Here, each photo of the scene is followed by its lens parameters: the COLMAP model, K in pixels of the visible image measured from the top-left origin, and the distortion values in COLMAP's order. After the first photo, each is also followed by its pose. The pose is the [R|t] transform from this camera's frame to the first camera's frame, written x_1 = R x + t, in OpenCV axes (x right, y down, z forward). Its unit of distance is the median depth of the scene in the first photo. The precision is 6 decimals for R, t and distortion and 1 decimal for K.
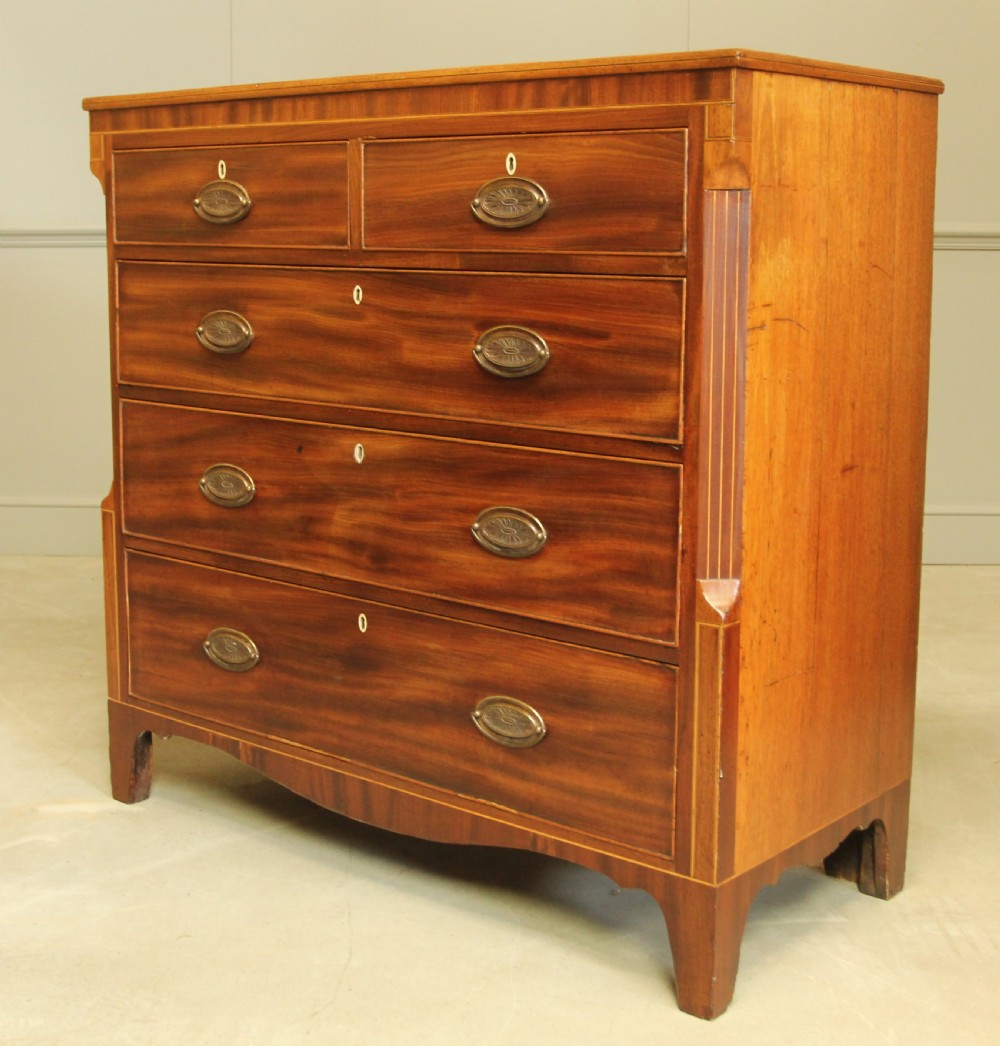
lens RADIAL K [[1715.0, 0, 456.3], [0, 1715.0, 447.0], [0, 0, 1]] dist [-0.063822, 0.000000]
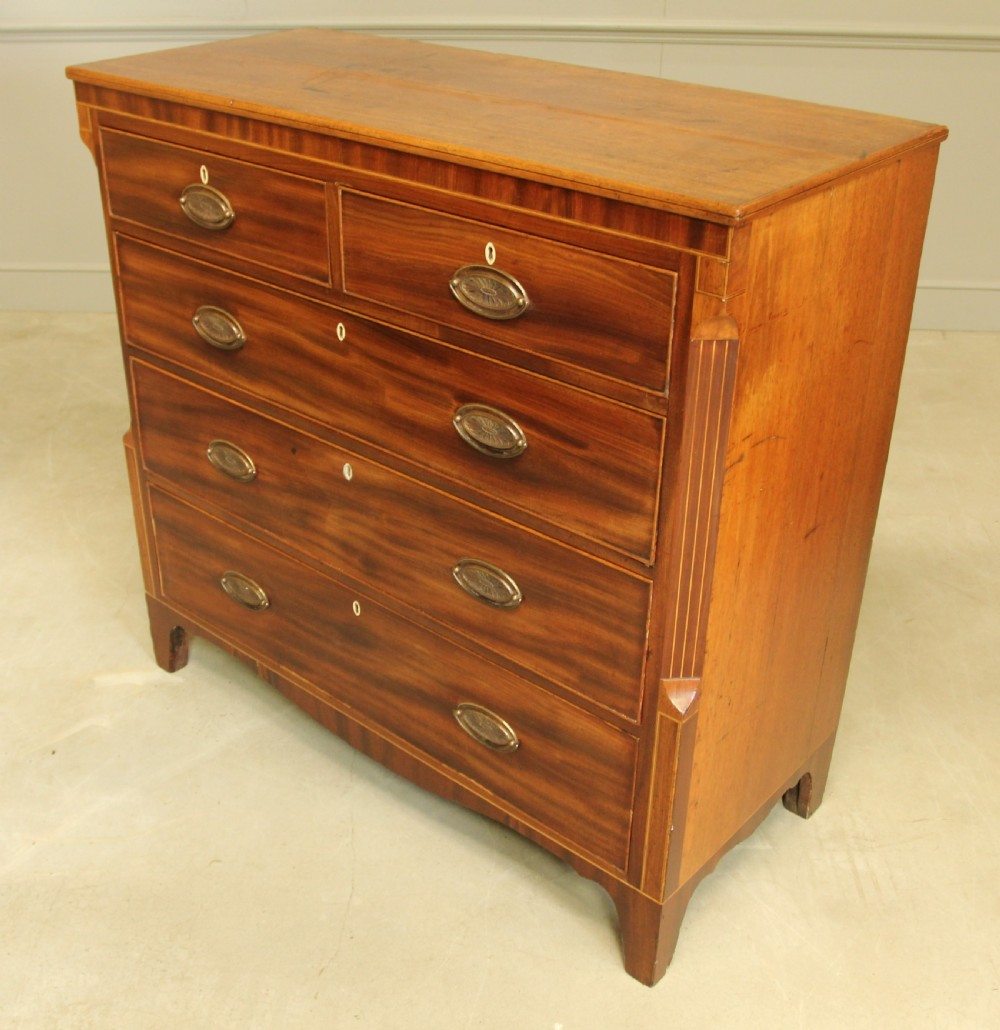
lens RADIAL K [[1322.8, 0, 431.4], [0, 1322.8, 527.8], [0, 0, 1]] dist [-0.083796, 0.000000]
pose [[0.999661, 0.000509, -0.026047, 0.018320], [0.009199, 0.928502, 0.371212, -0.300033], [0.024374, -0.371326, 0.928183, 0.256559]]
